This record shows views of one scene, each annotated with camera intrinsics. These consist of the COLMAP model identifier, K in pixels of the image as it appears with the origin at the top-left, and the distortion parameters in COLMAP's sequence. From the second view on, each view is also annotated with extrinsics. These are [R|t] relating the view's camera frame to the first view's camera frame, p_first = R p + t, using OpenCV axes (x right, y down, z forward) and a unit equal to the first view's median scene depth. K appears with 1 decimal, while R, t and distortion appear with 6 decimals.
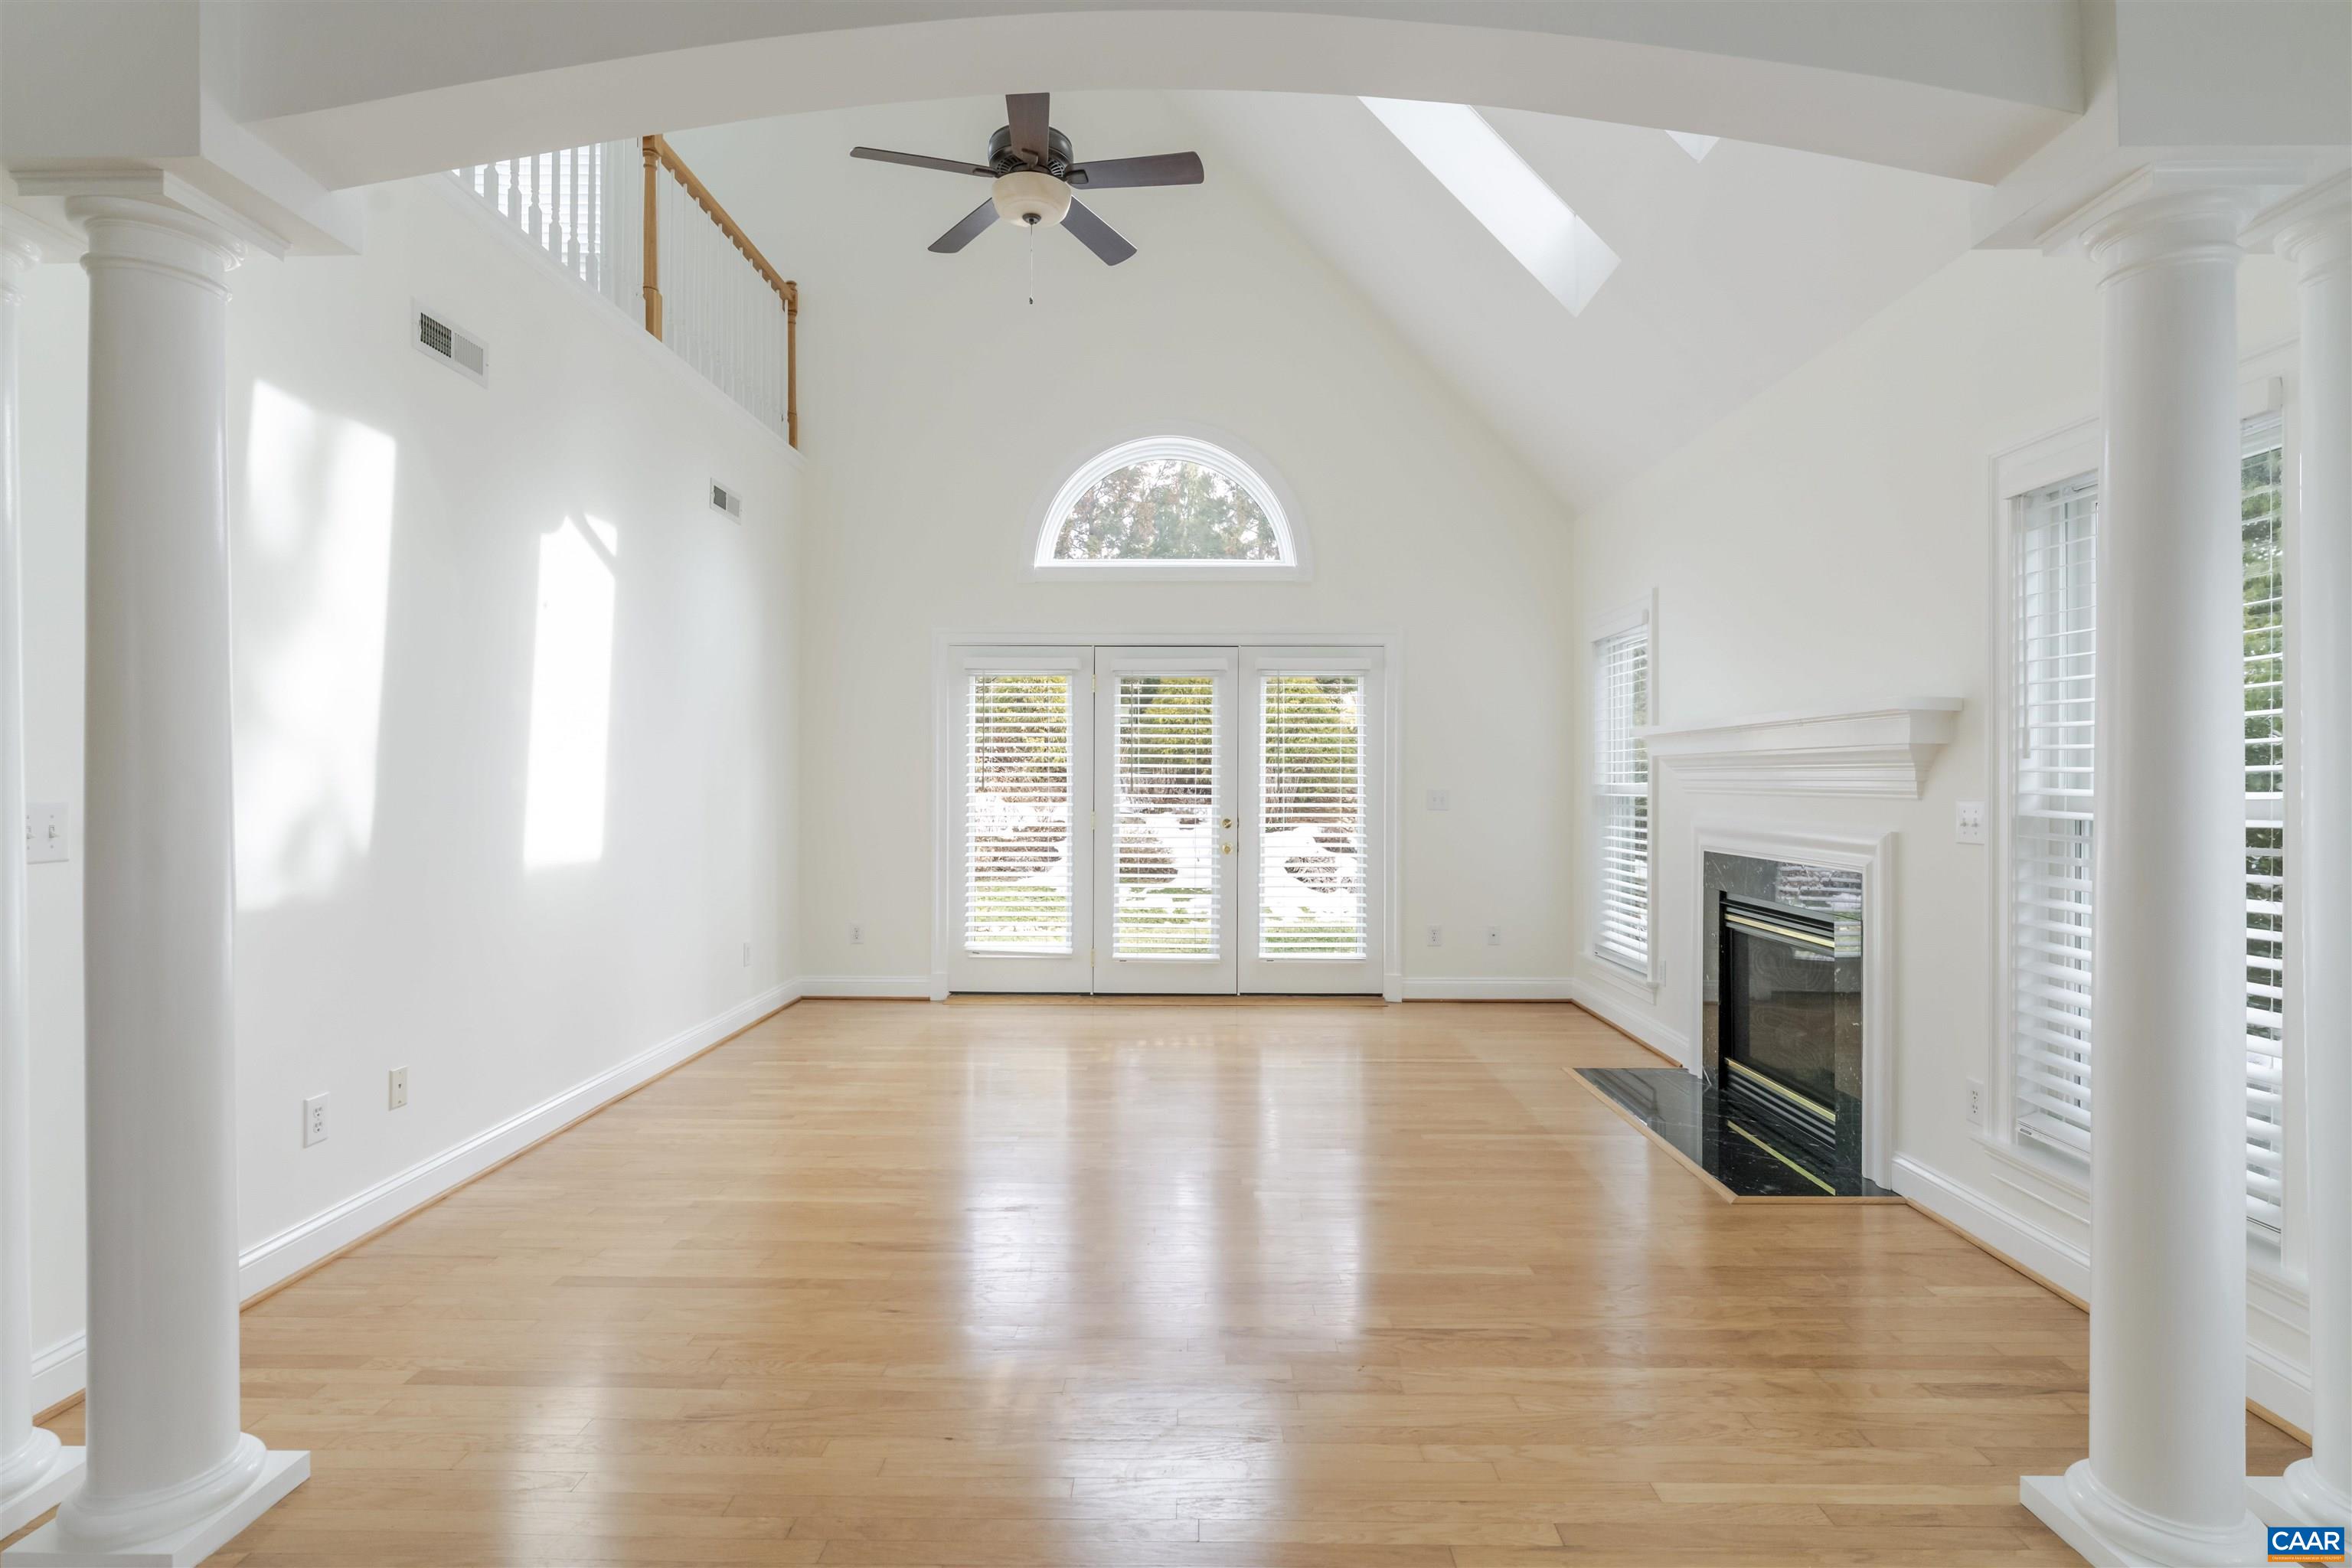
lens RADIAL K [[1131.8, 0, 1191.5], [0, 1131.8, 778.3], [0, 0, 1]] dist [-0.003414, -0.001705]
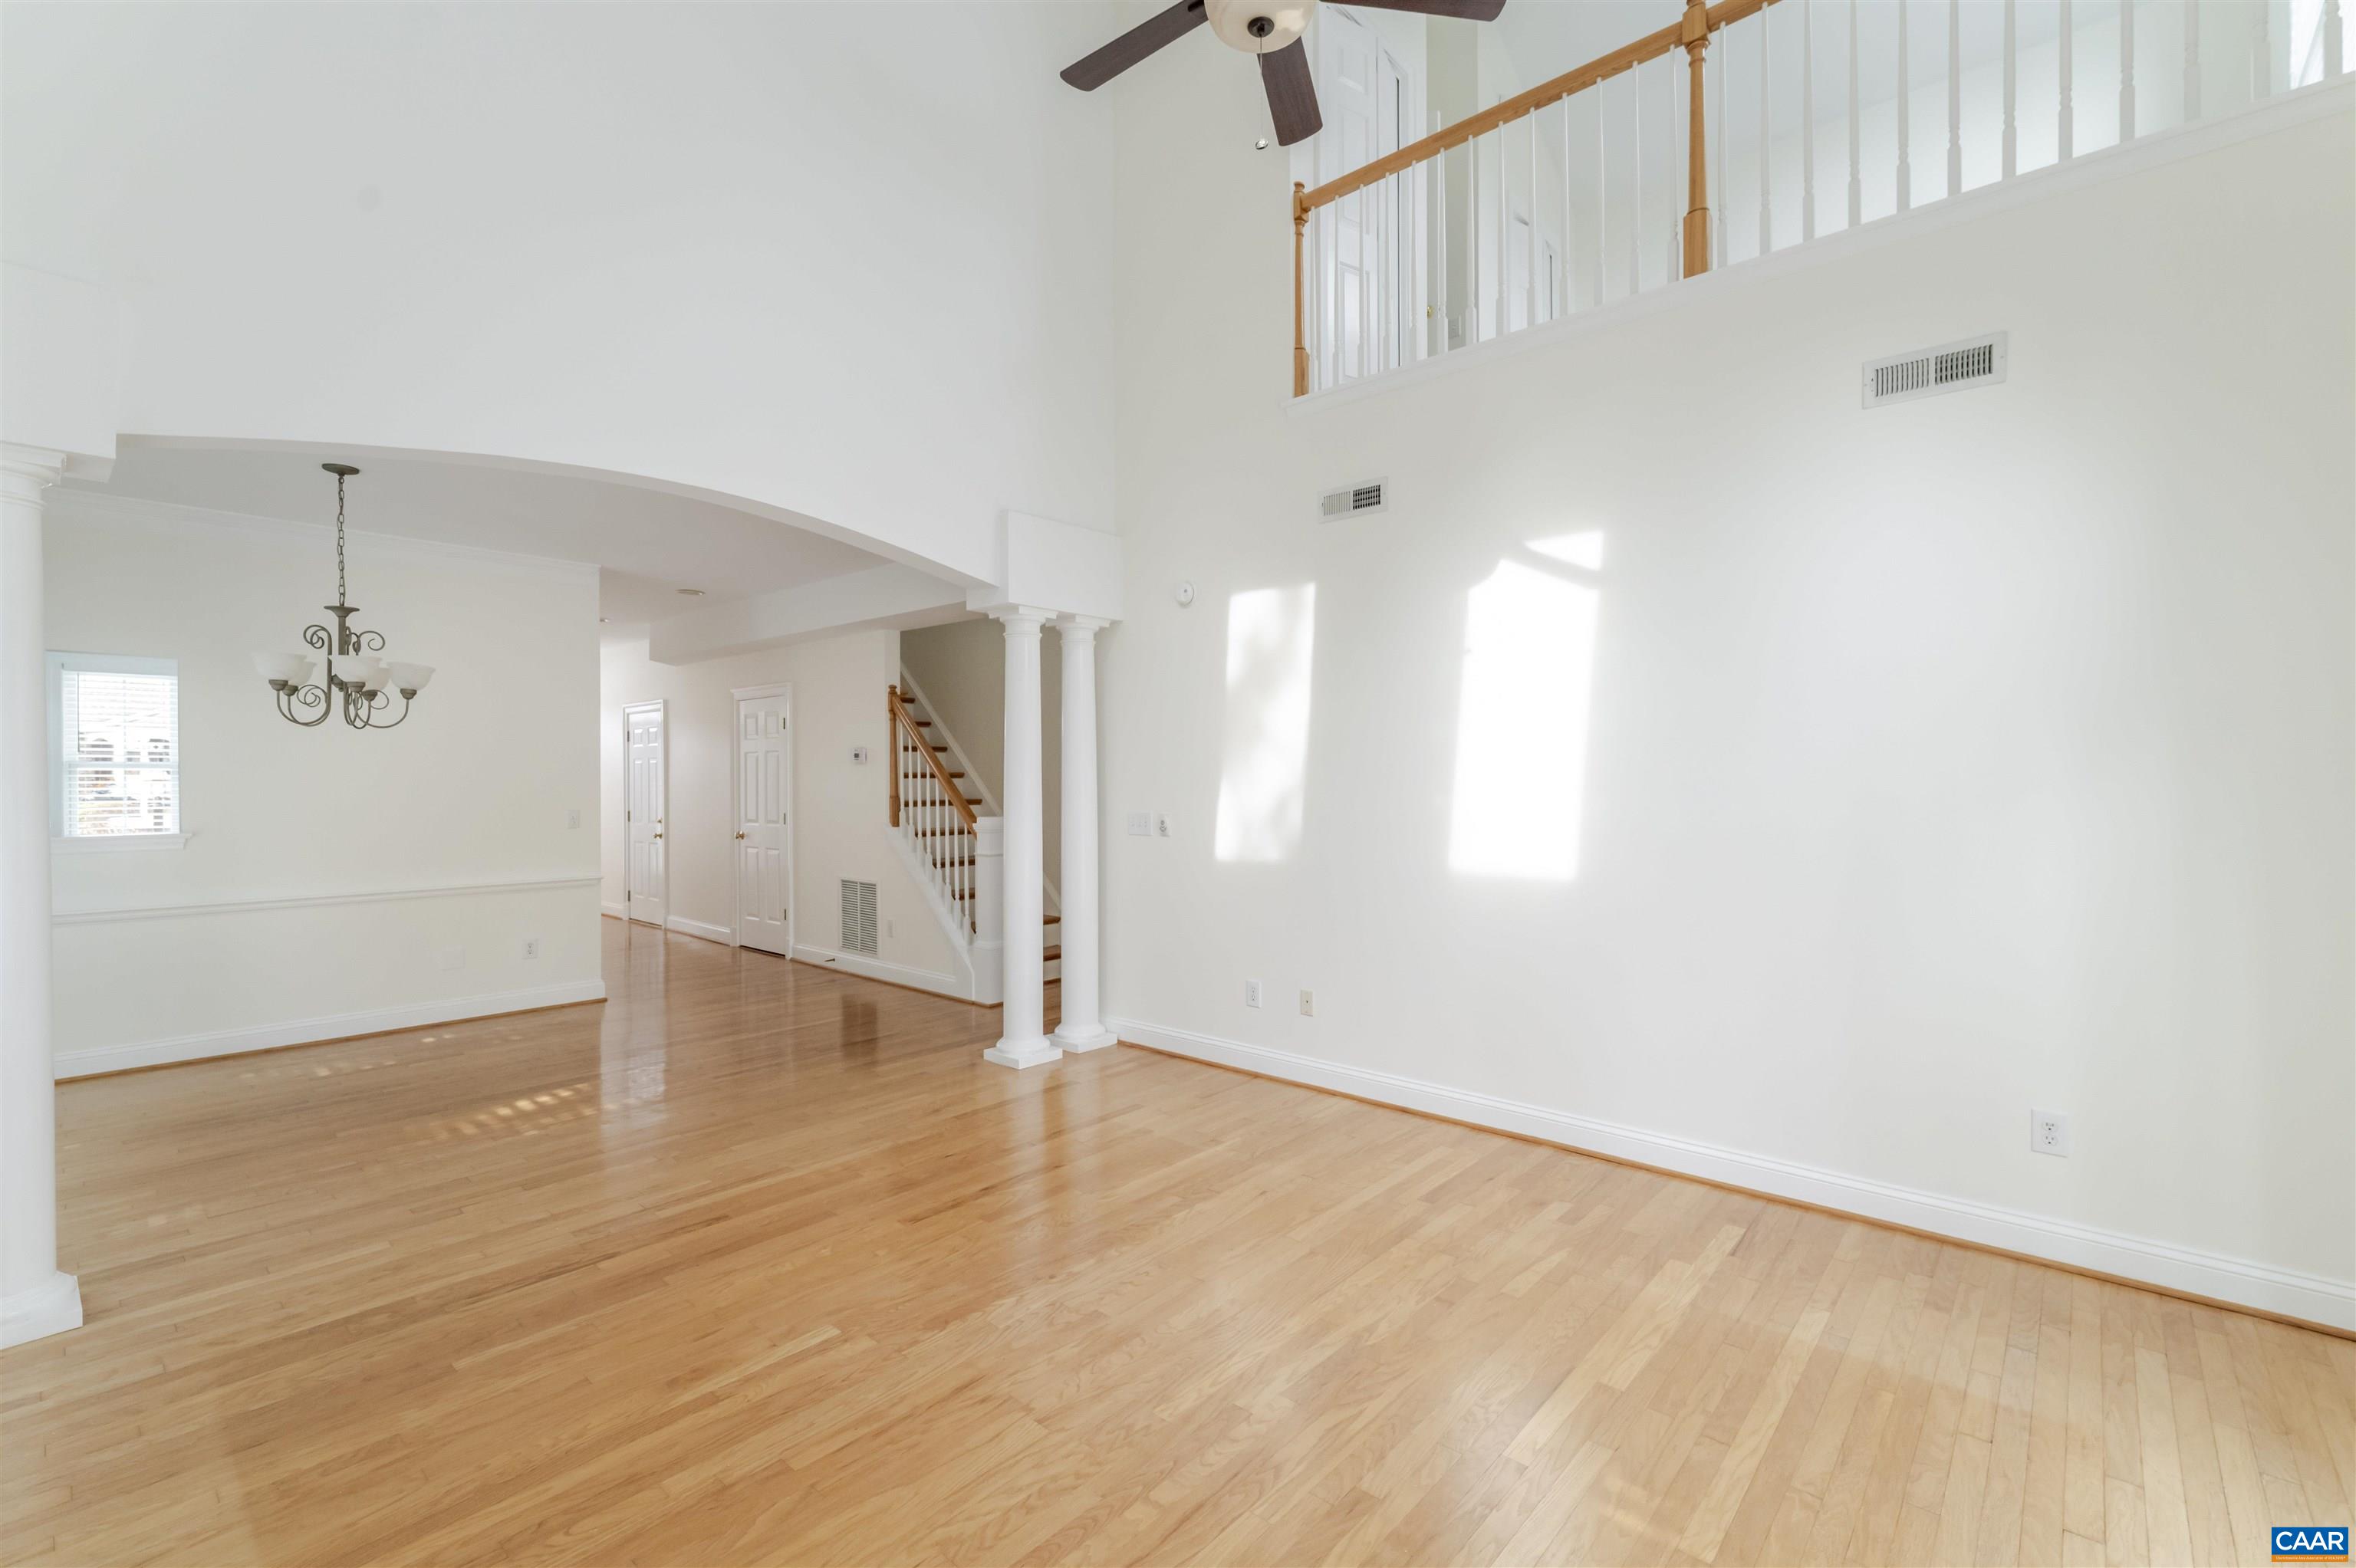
lens RADIAL K [[1021.1, 0, 1178.0], [0, 1021.1, 784.0], [0, 0, 1]] dist [-0.011032, 0.000330]
pose [[-0.660984, 0.006139, -0.750375, 0.341623], [0.004676, 0.999981, 0.004062, -0.025680], [0.750385, -0.000824, -0.661000, 1.289979]]
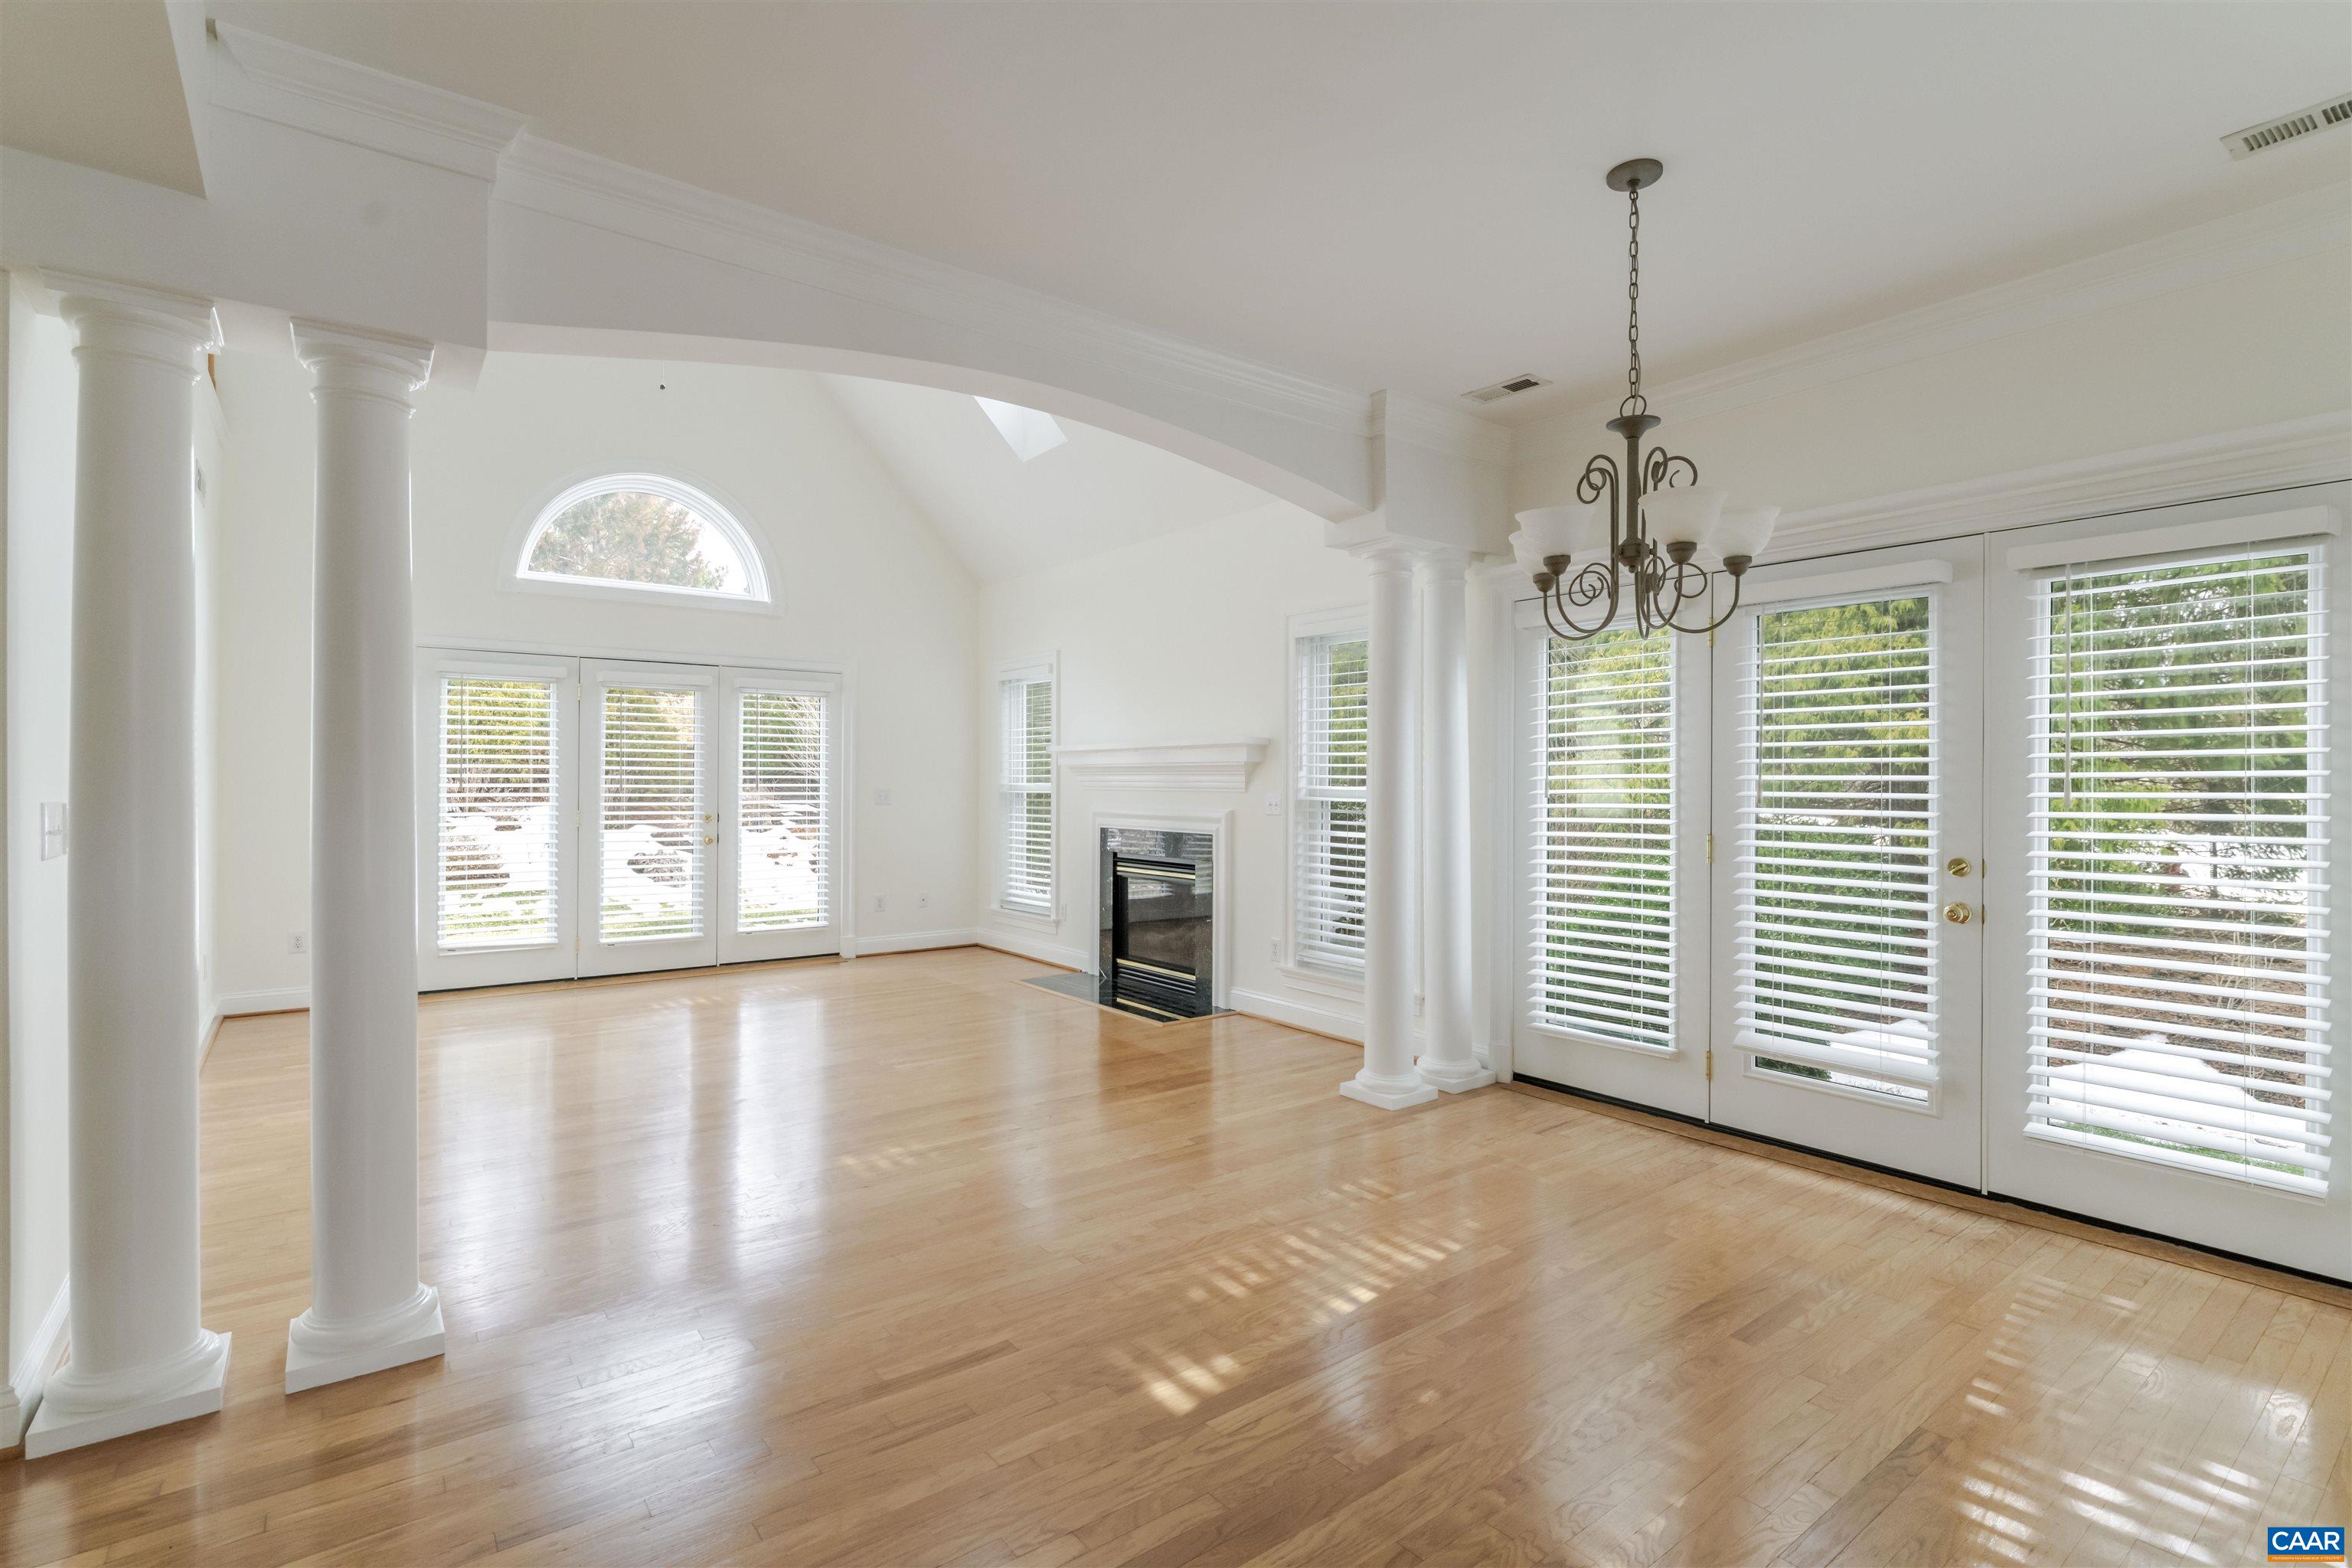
lens RADIAL K [[1089.1, 0, 1162.7], [0, 1089.1, 779.4], [0, 0, 1]] dist [-0.002722, -0.000436]
pose [[0.795751, 0.001751, 0.605622, -0.397806], [-0.002156, 0.999998, -0.000058, -0.001170], [-0.605620, -0.001259, 0.795753, -0.242988]]
